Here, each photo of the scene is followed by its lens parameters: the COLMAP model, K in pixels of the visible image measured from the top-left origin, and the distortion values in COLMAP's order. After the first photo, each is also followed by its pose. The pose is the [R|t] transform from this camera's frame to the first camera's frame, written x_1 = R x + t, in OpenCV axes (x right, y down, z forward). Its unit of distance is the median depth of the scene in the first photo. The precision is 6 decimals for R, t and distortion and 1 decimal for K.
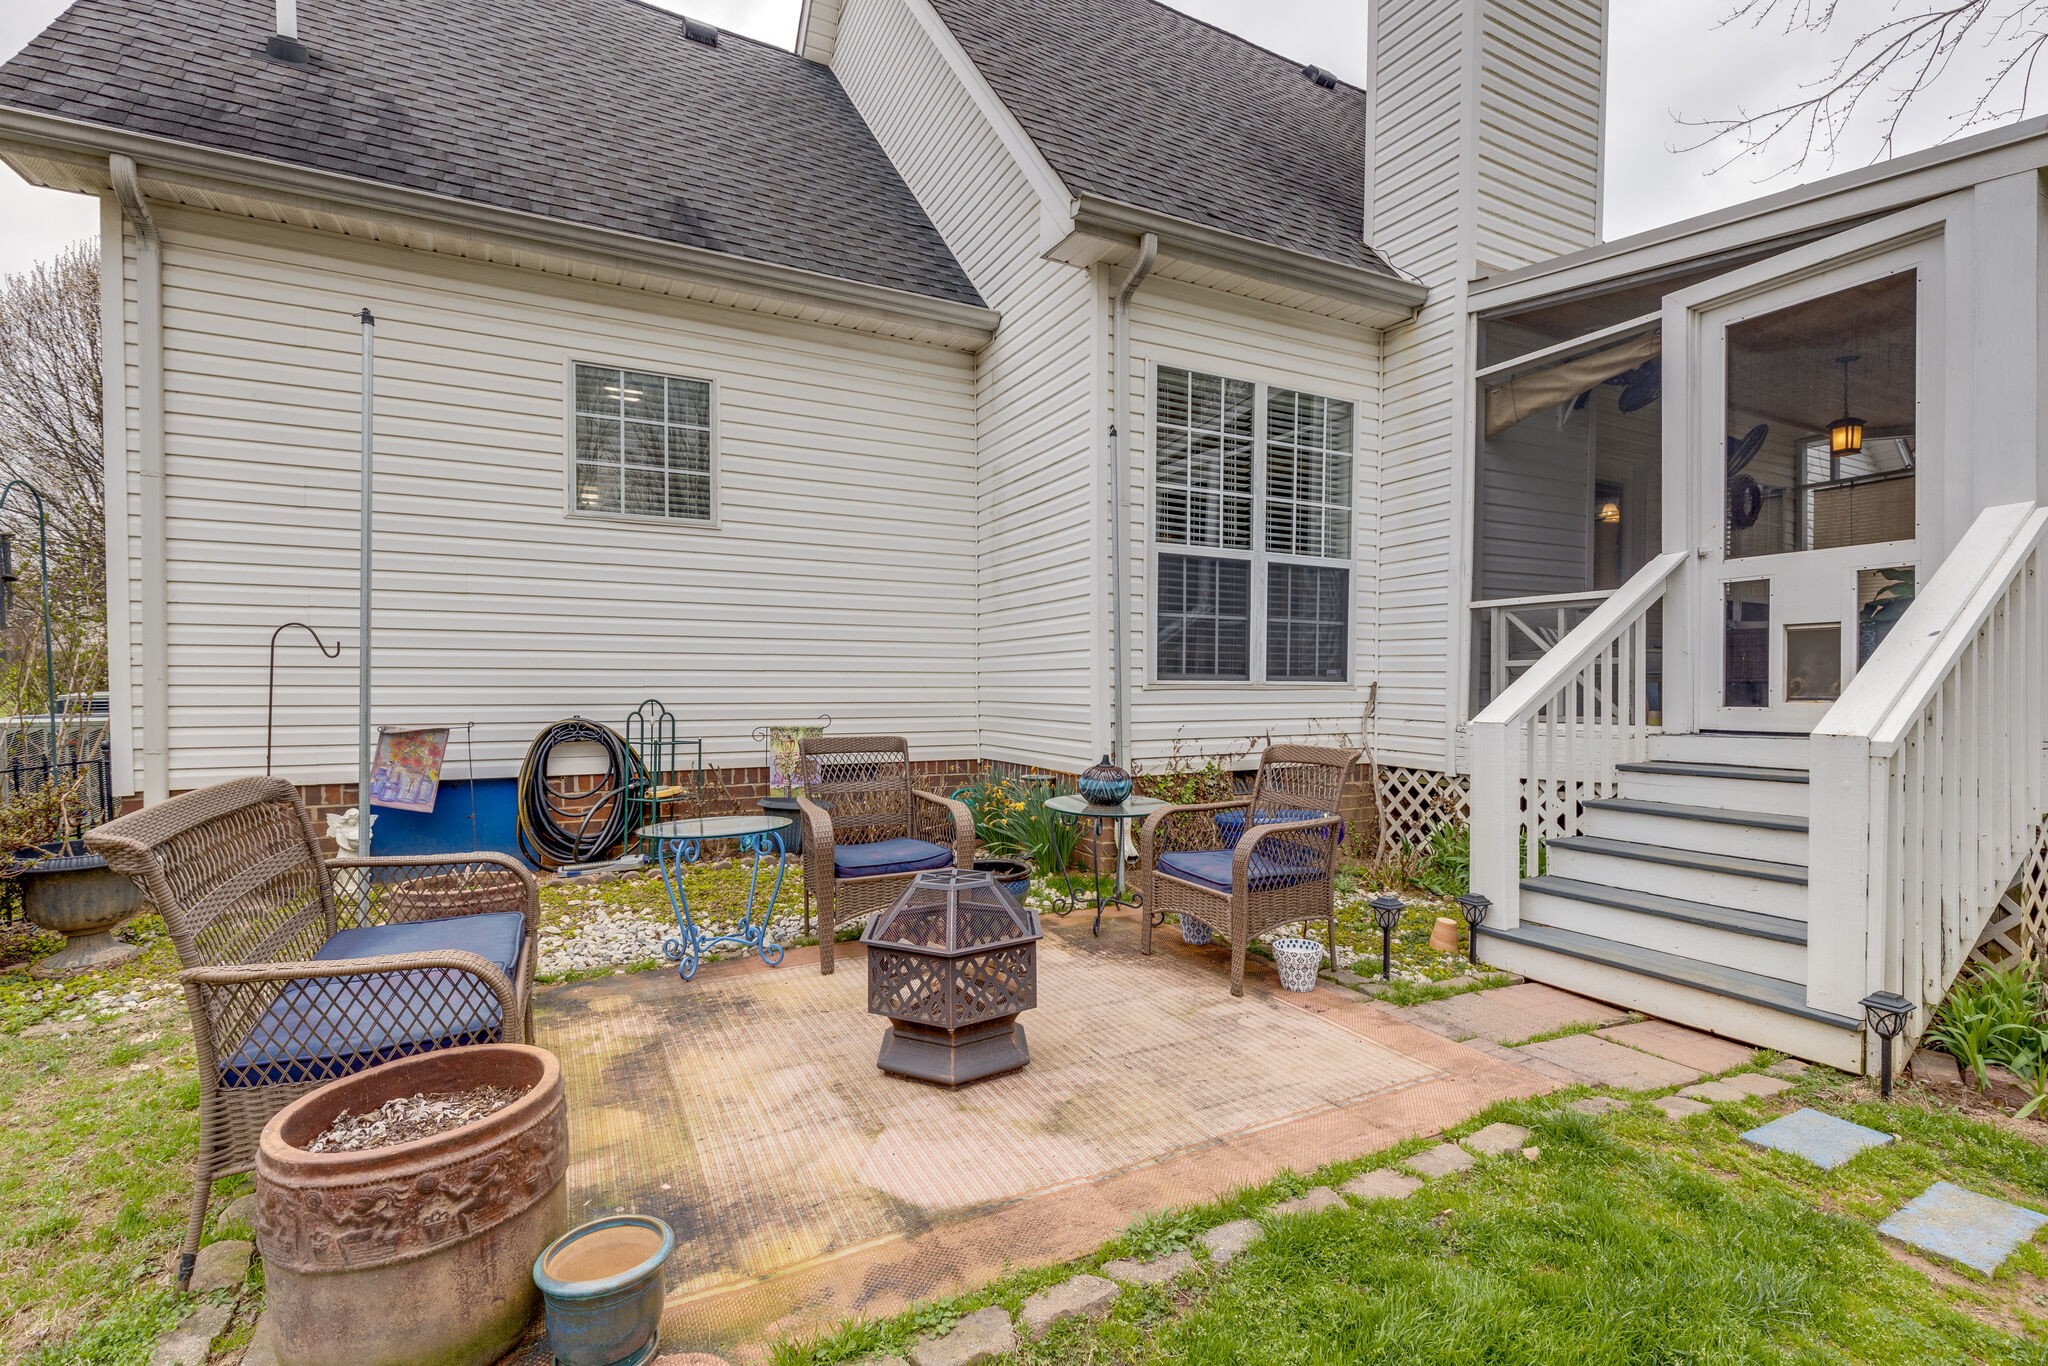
lens RADIAL K [[922.9, 0, 1025.9], [0, 922.9, 685.0], [0, 0, 1]] dist [0.000908, 0.000130]
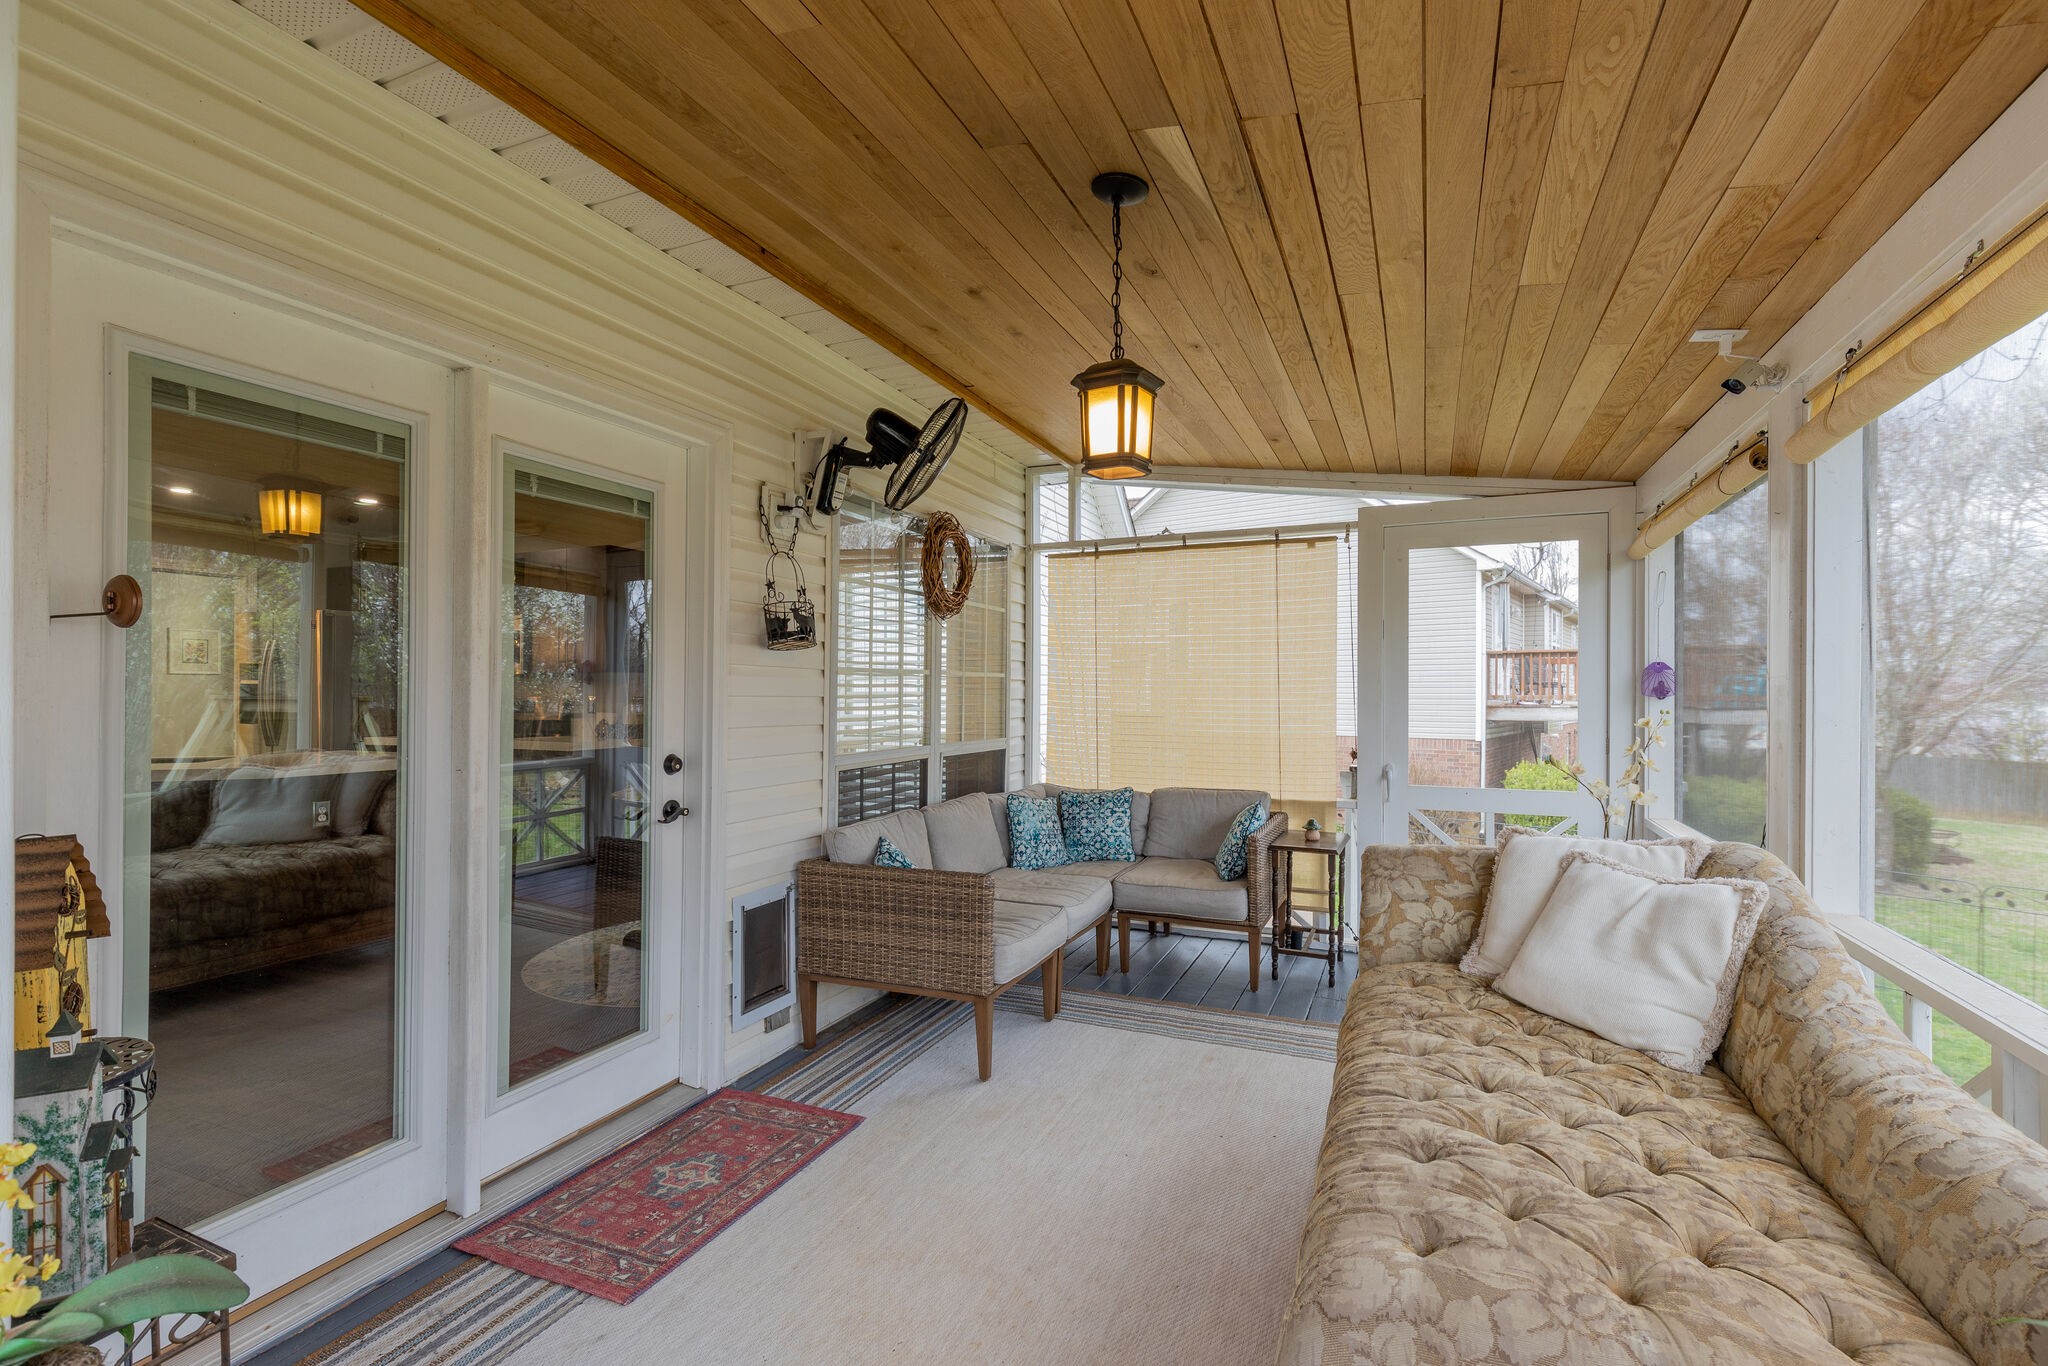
lens RADIAL K [[922.9, 0, 1026.9], [0, 922.9, 689.2], [0, 0, 1]] dist [0.000908, 0.000130]
pose [[0.778223, 0.004907, 0.627969, 0.466038], [-0.002375, 0.999985, -0.004870, -0.120207], [-0.627983, 0.002298, 0.778223, 0.542157]]
